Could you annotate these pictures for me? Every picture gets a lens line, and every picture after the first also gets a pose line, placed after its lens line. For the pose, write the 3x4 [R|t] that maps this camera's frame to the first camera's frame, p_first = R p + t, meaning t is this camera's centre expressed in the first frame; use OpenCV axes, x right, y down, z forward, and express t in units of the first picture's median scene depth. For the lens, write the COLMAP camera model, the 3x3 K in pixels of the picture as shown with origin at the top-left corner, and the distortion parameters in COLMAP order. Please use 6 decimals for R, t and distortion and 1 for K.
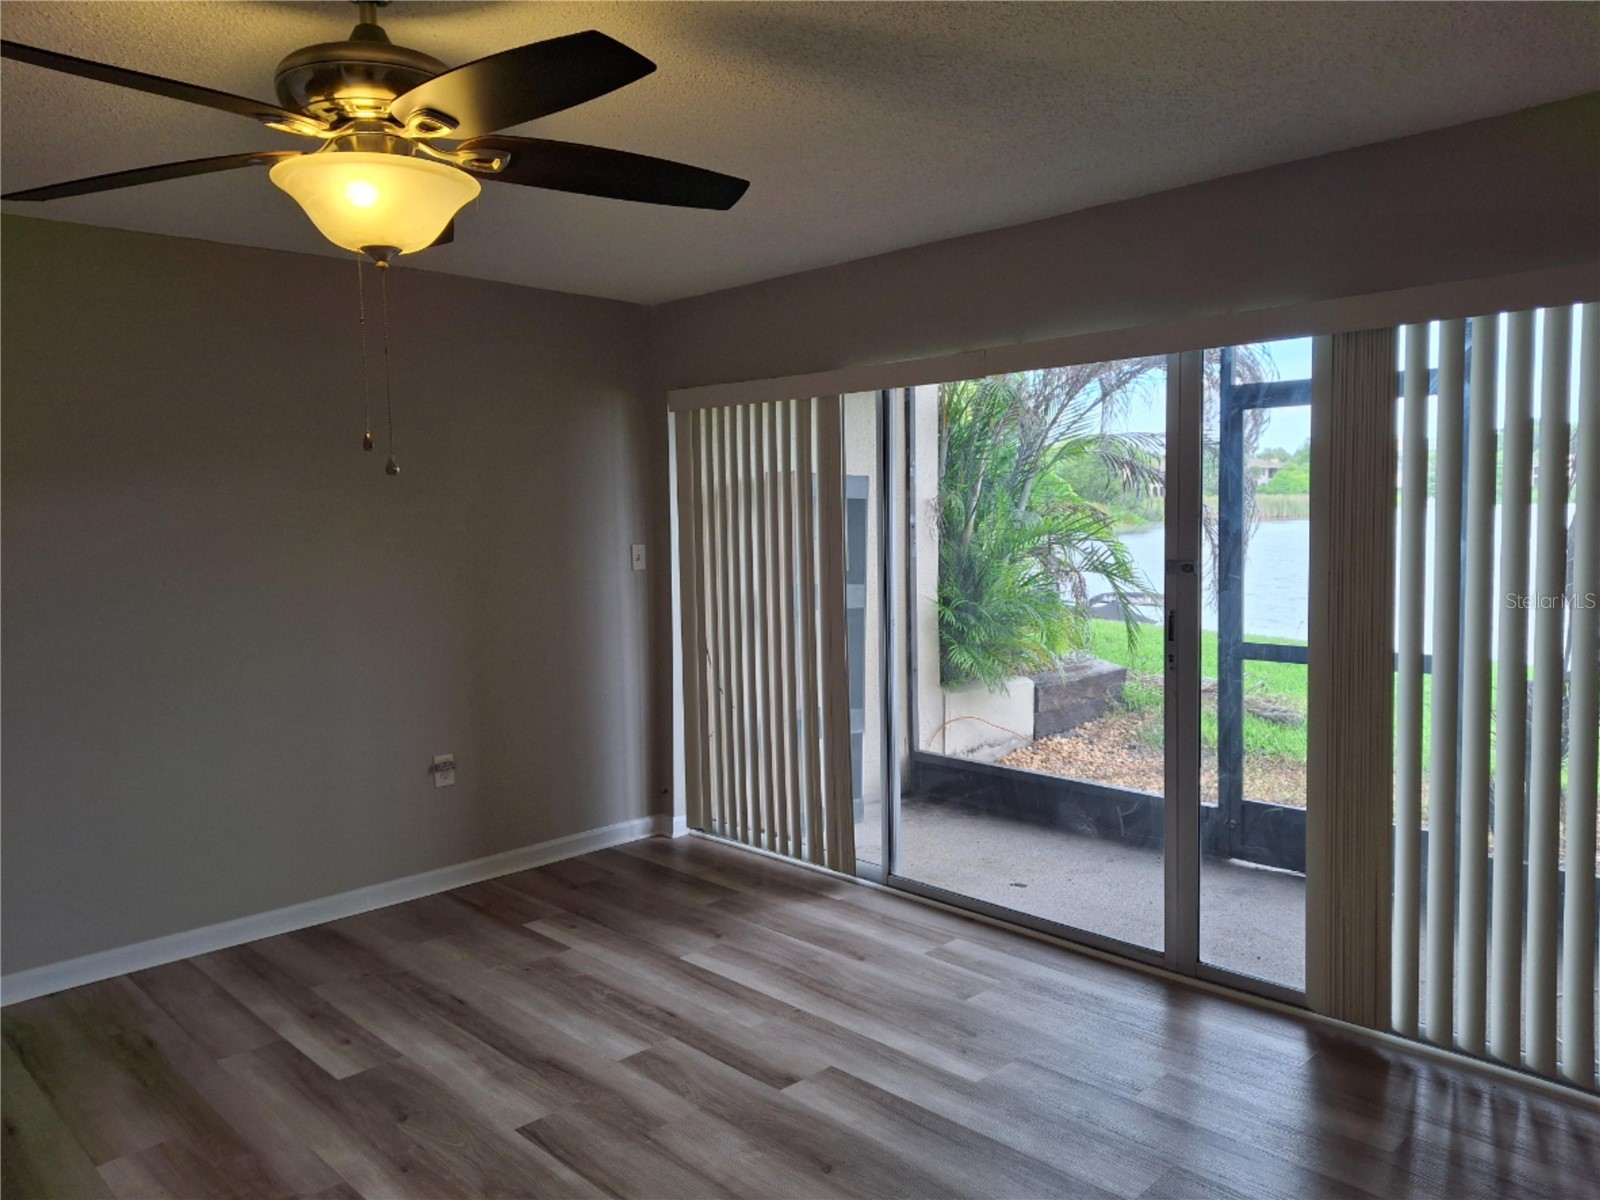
lens RADIAL K [[1179.8, 0, 800.0], [0, 1179.8, 600.0], [0, 0, 1]] dist [0.111600, -0.234602]
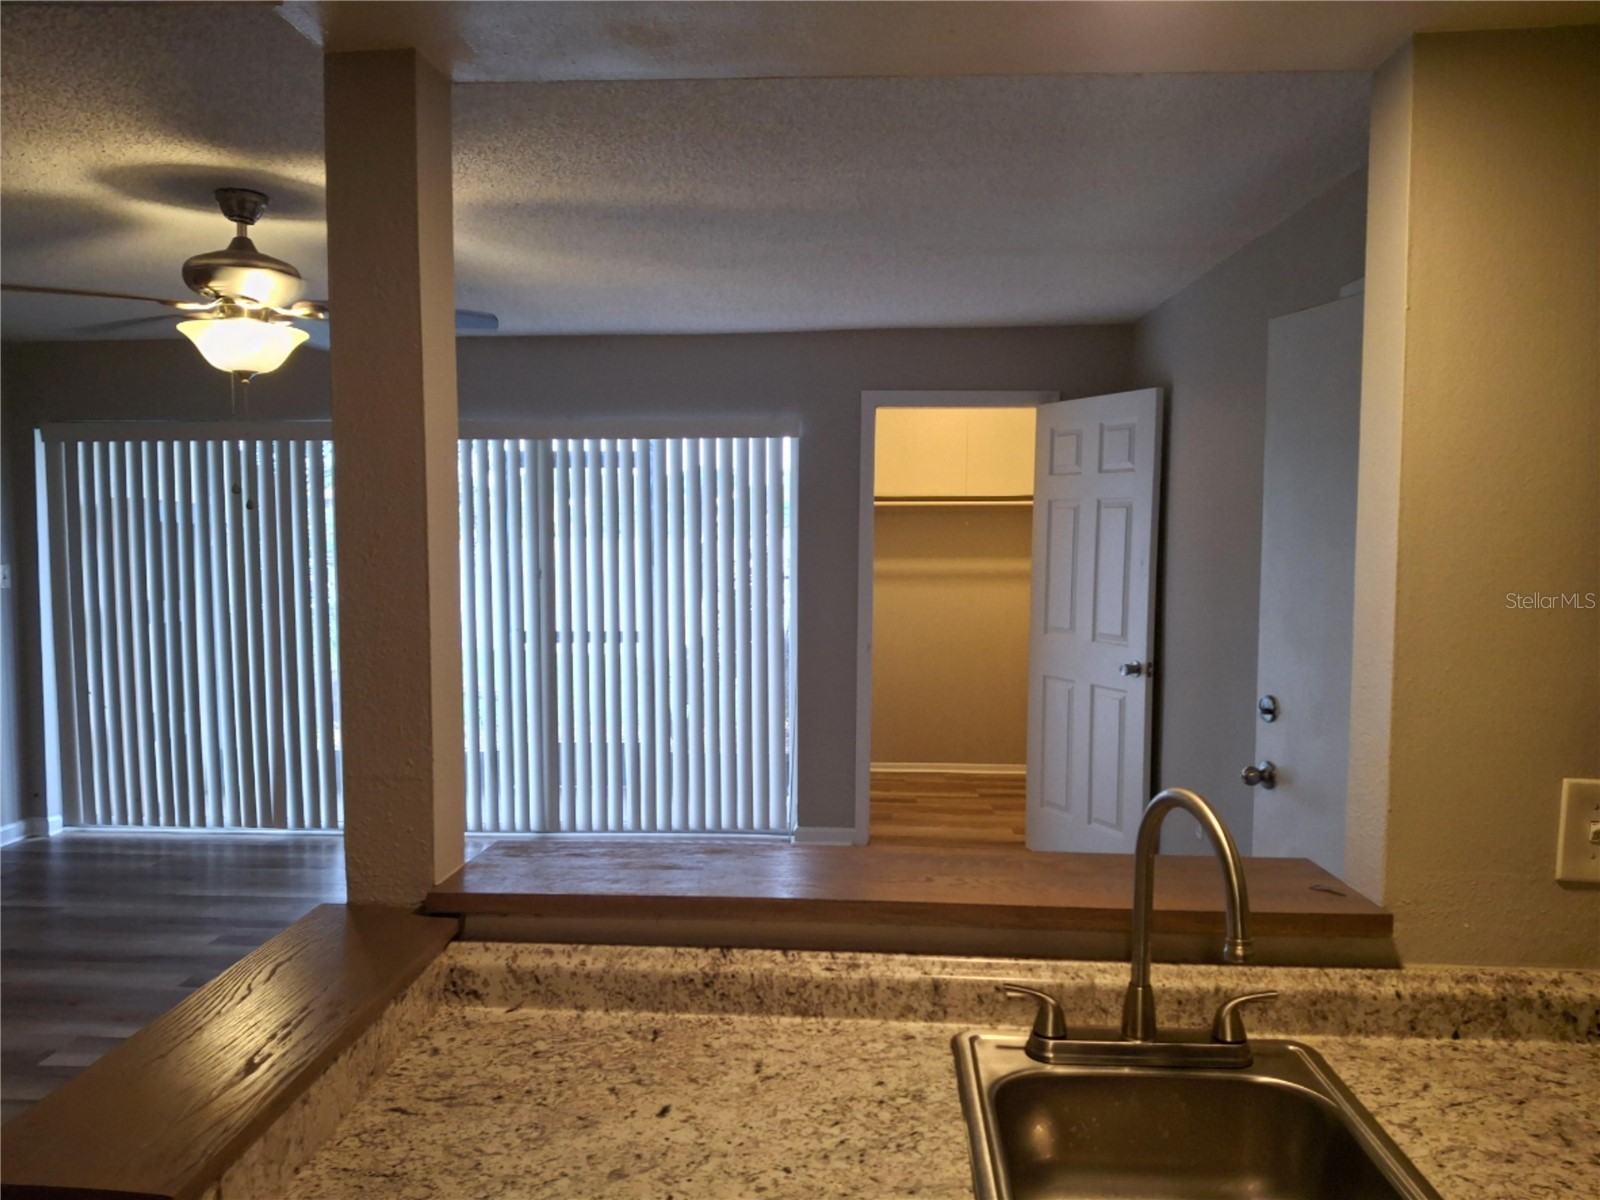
lens RADIAL K [[1179.8, 0, 800.0], [0, 1179.8, 600.0], [0, 0, 1]] dist [0.111600, -0.234602]
pose [[0.731432, -0.028902, 0.681302, -0.358208], [0.043020, 0.999067, -0.003803, 0.022235], [-0.680557, 0.032091, 0.731992, -0.267811]]
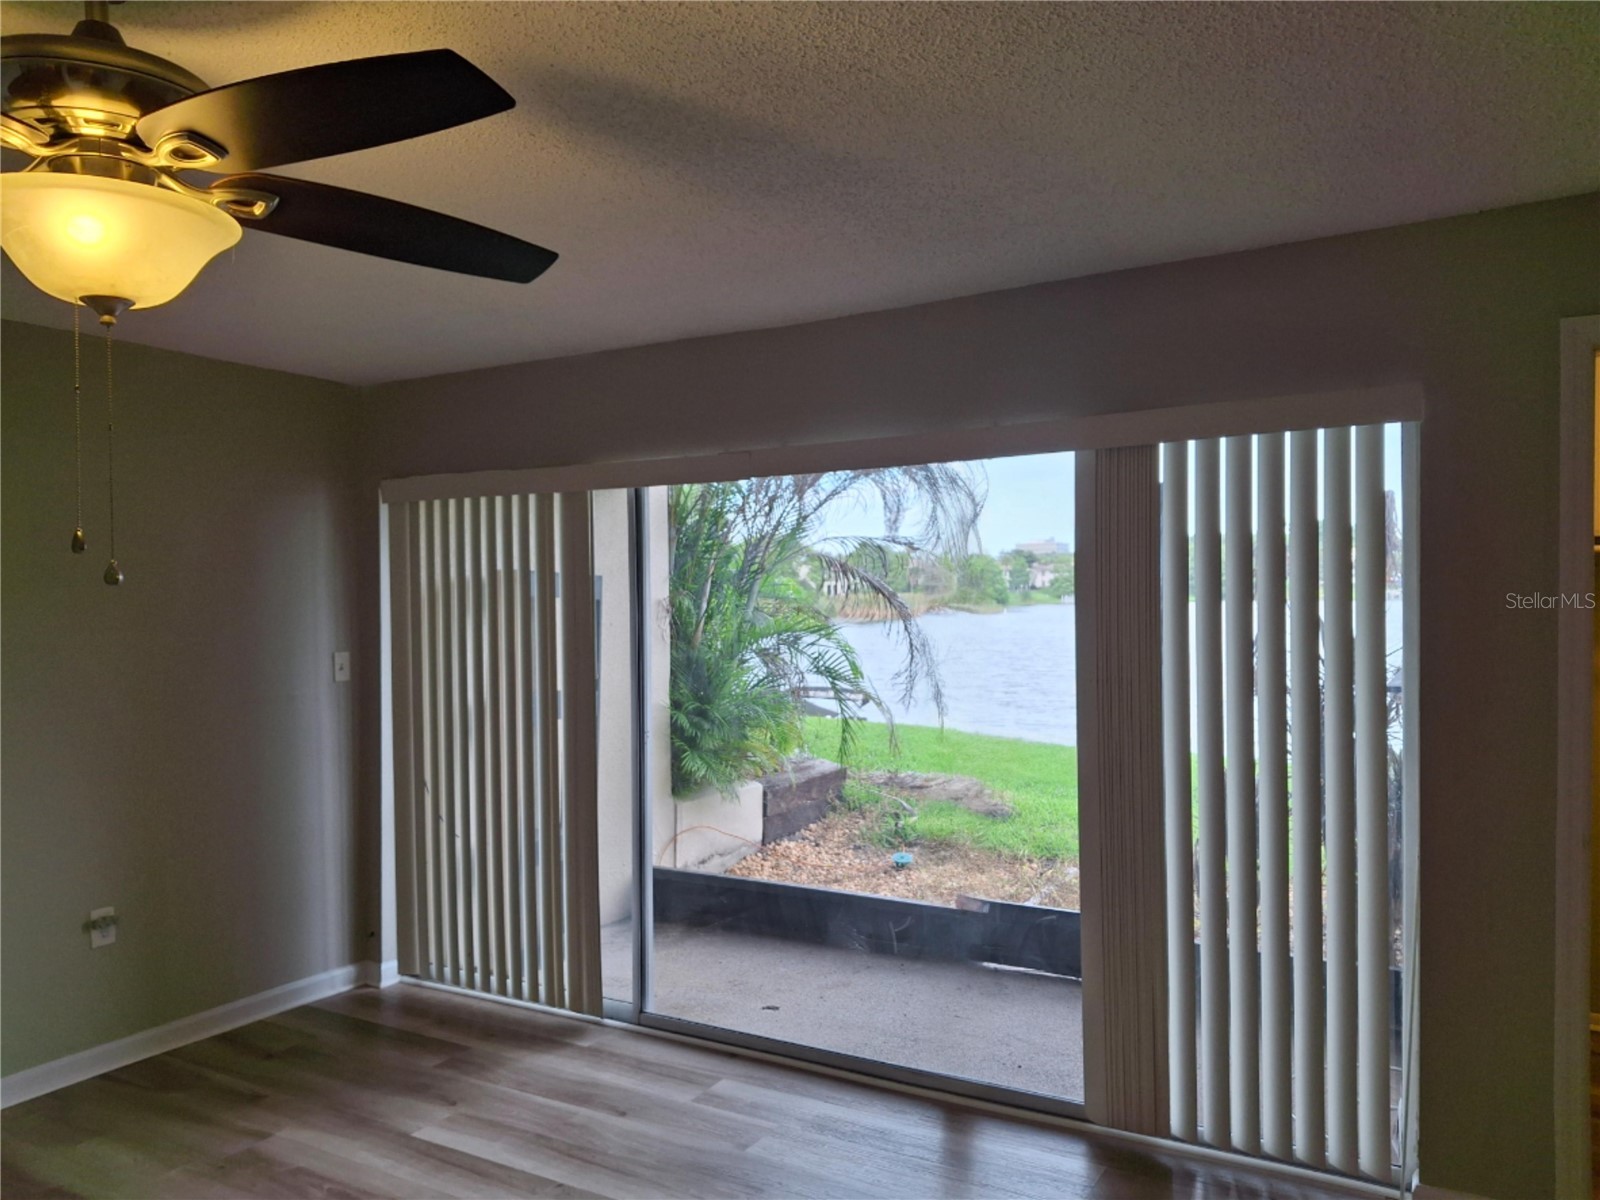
lens RADIAL K [[1189.4, 0, 781.4], [0, 1189.4, 608.7], [0, 0, 1]] dist [0.022055, -0.047078]
pose [[0.966071, -0.003674, 0.258249, -0.051974], [0.021780, 0.997496, -0.067285, -0.013091], [-0.257355, 0.070627, 0.963732, 0.062319]]
